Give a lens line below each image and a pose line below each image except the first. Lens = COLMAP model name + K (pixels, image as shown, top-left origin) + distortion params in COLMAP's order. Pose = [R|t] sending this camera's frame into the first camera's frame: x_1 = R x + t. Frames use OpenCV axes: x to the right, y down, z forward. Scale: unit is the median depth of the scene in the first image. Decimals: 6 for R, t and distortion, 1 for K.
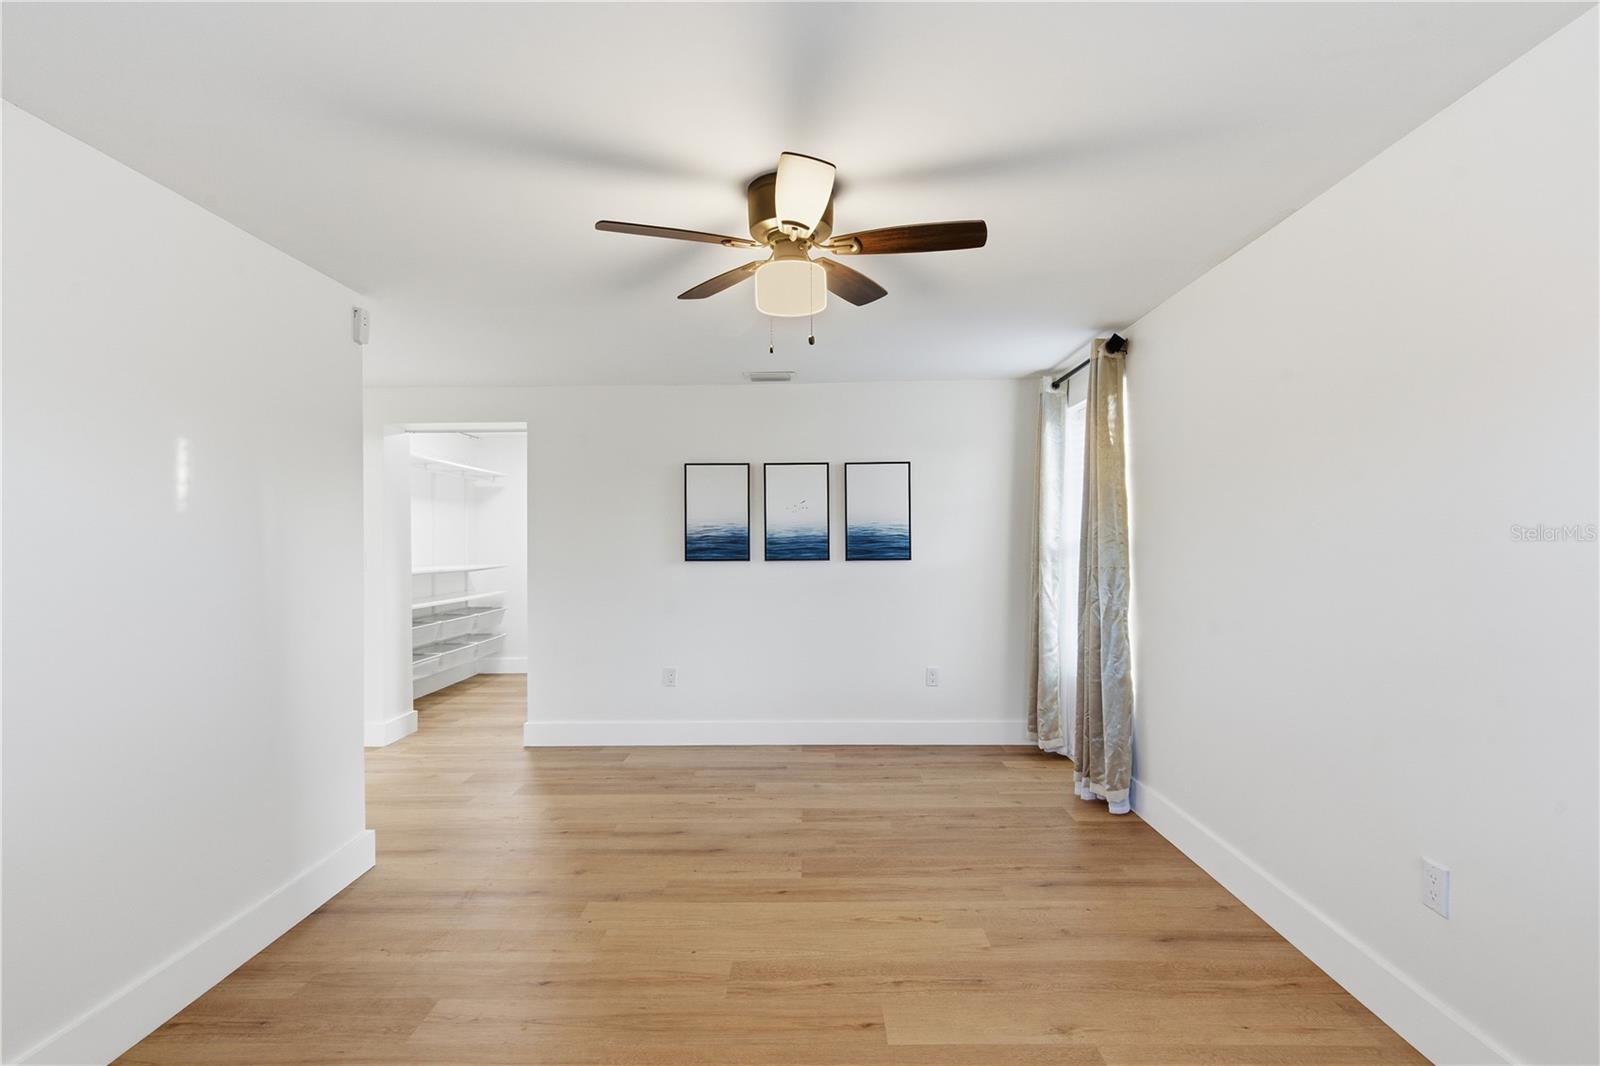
lens RADIAL K [[739.4, 0, 804.9], [0, 739.4, 537.2], [0, 0, 1]] dist [-0.002849, -0.000440]
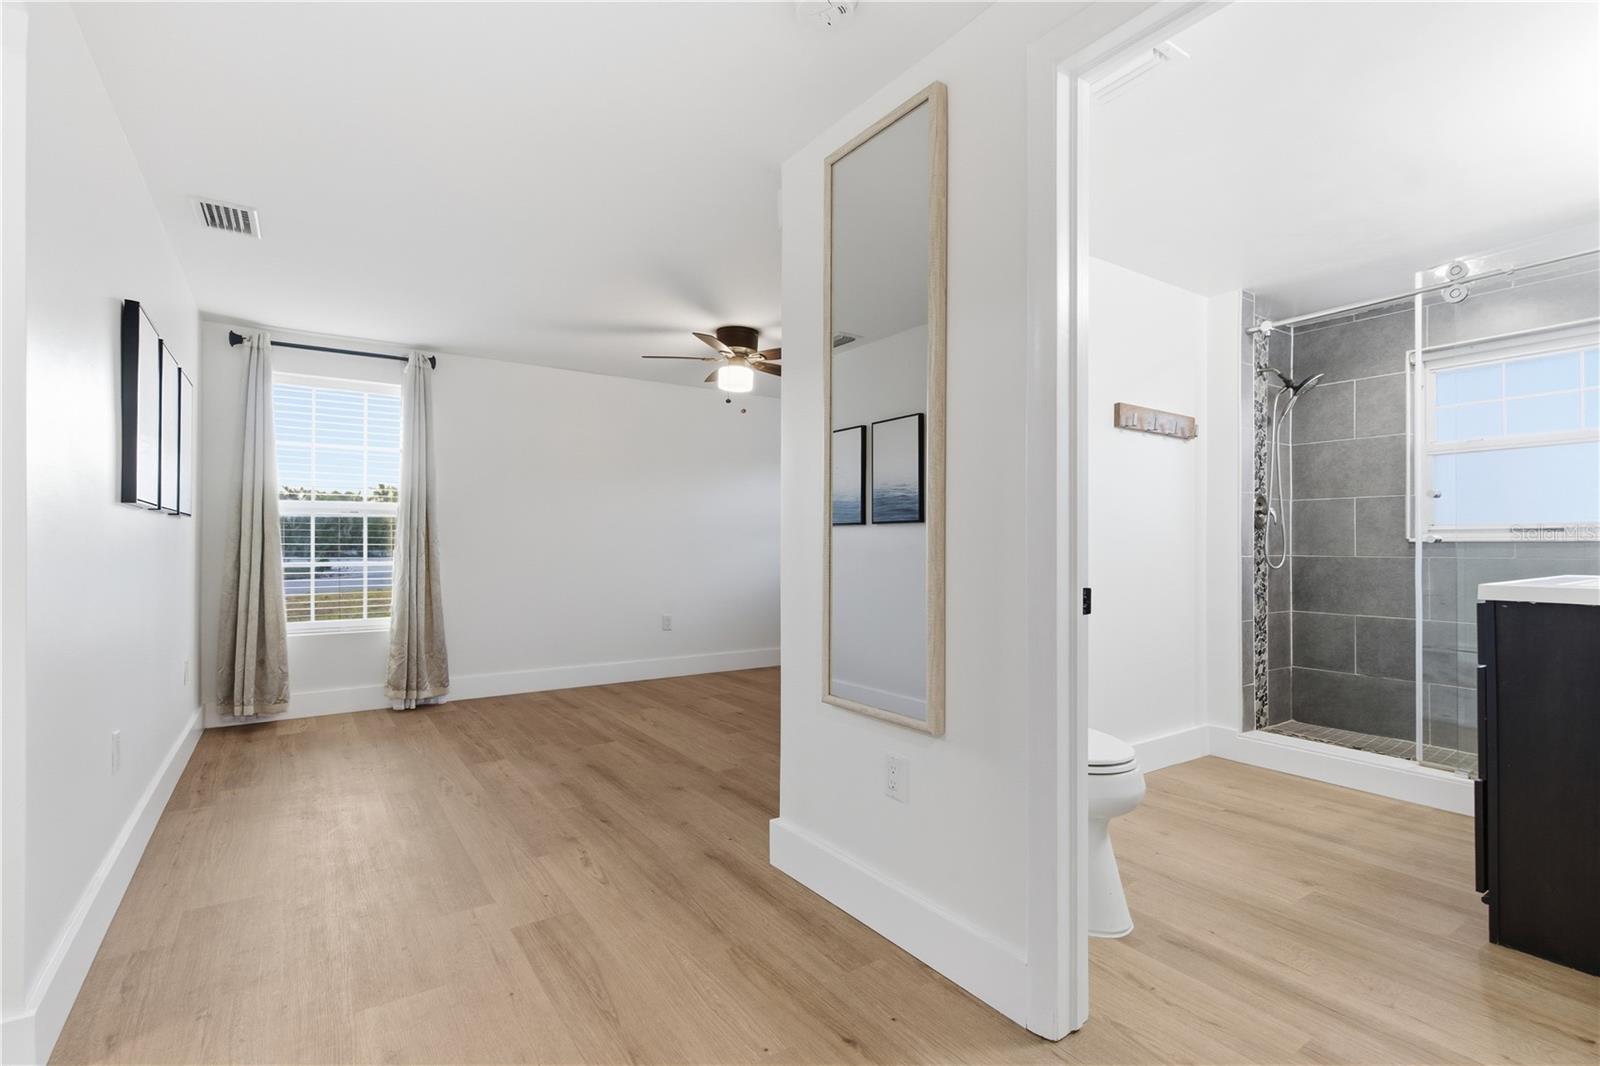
lens RADIAL K [[739.4, 0, 804.9], [0, 739.4, 537.2], [0, 0, 1]] dist [-0.002849, -0.000440]
pose [[-0.575730, 0.011672, 0.817556, -1.416749], [-0.000926, 0.999888, -0.014928, 0.105393], [-0.817639, -0.009351, -0.575655, 1.594973]]
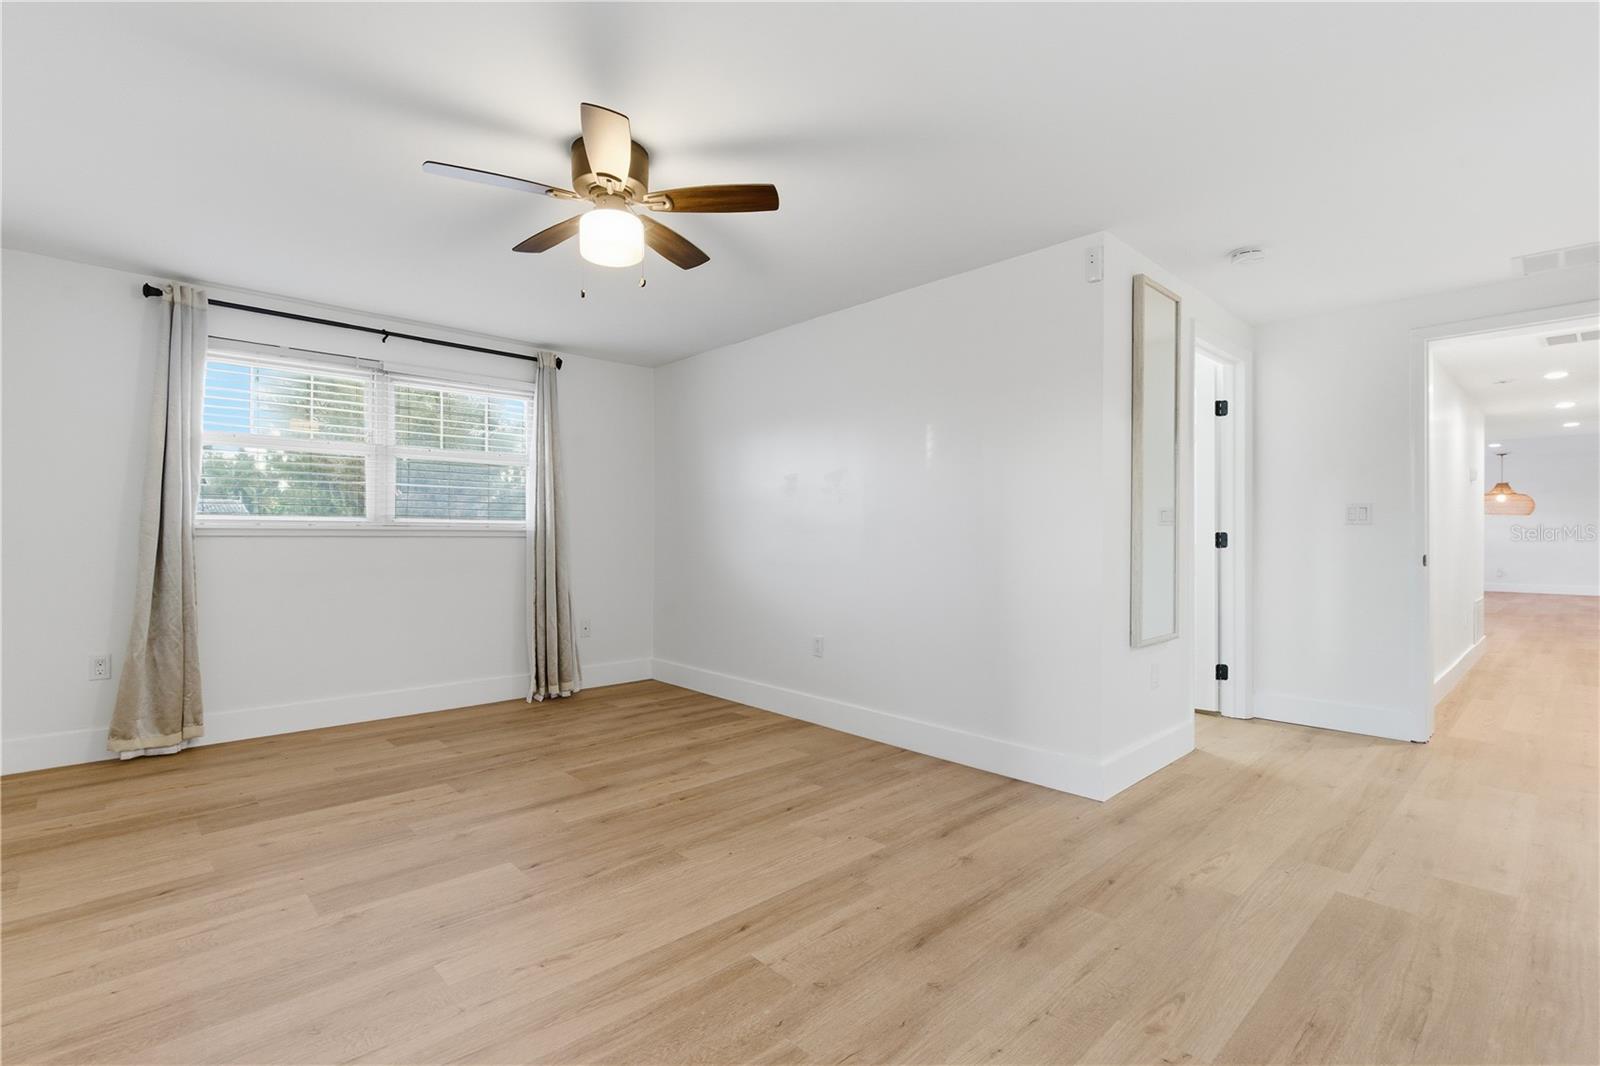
lens RADIAL K [[743.8, 0, 791.8], [0, 743.8, 536.8], [0, 0, 1]] dist [0.001595, 0.000065]
pose [[-0.728419, 0.007422, -0.685092, 0.444140], [0.004007, 0.999970, 0.006572, 0.088604], [0.685121, 0.002042, -0.728427, 1.591691]]
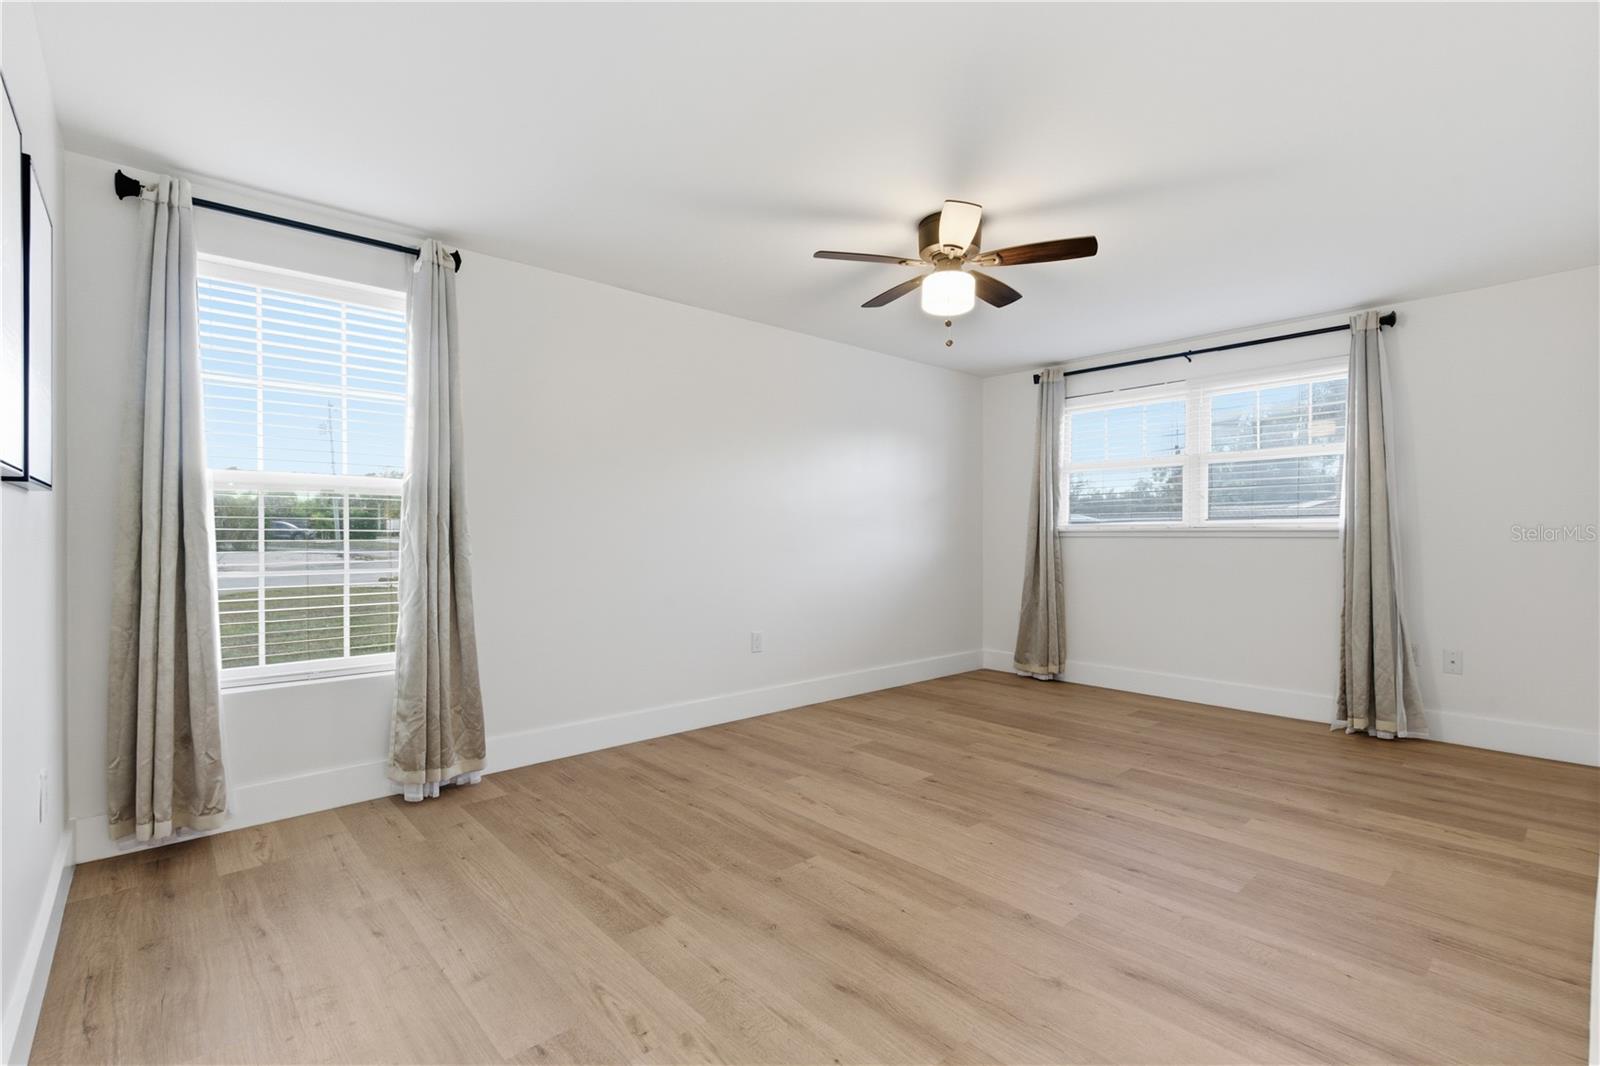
lens RADIAL K [[718.5, 0, 796.6], [0, 718.5, 537.4], [0, 0, 1]] dist [-0.000607, 0.000411]
pose [[-0.672528, 0.005747, 0.740049, -0.645894], [0.004522, 0.999983, -0.003656, 0.098075], [-0.740058, 0.000888, -0.672543, 1.670185]]
